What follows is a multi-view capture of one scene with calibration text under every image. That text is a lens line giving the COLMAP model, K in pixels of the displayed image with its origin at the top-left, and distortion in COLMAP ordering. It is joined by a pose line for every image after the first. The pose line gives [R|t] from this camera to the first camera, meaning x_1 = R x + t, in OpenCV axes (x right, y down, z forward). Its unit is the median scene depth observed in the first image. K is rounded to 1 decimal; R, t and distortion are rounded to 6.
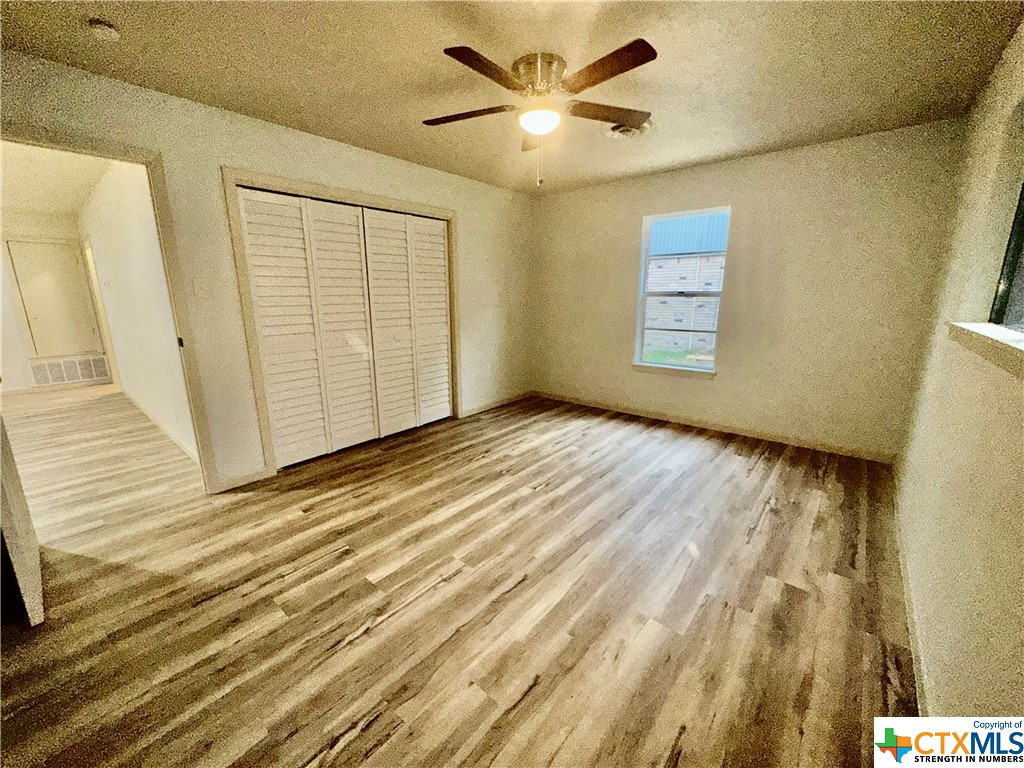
lens RADIAL K [[410.3, 0, 507.8], [0, 410.3, 392.9], [0, 0, 1]] dist [0.001460, -0.000464]
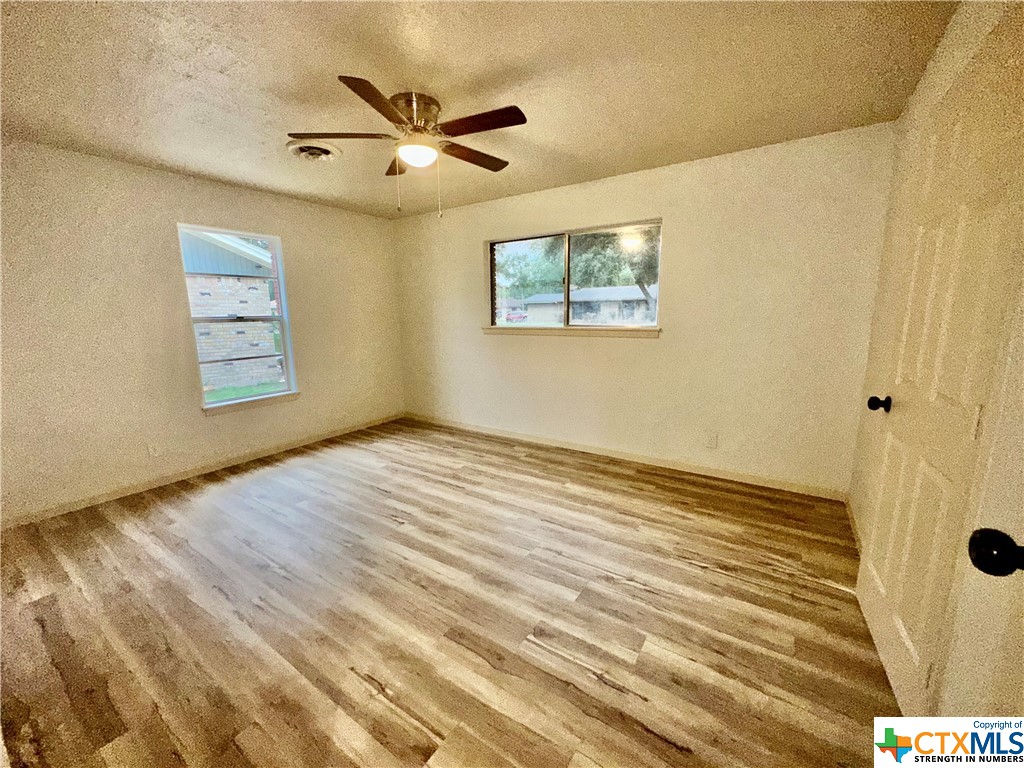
lens RADIAL K [[410.3, 0, 518.5], [0, 410.3, 380.6], [0, 0, 1]] dist [0.001460, -0.000464]
pose [[-0.128323, -0.157702, 0.979114, -0.910405], [0.250462, 0.950119, 0.185857, -0.198002], [-0.959584, 0.269080, -0.082424, 0.809293]]
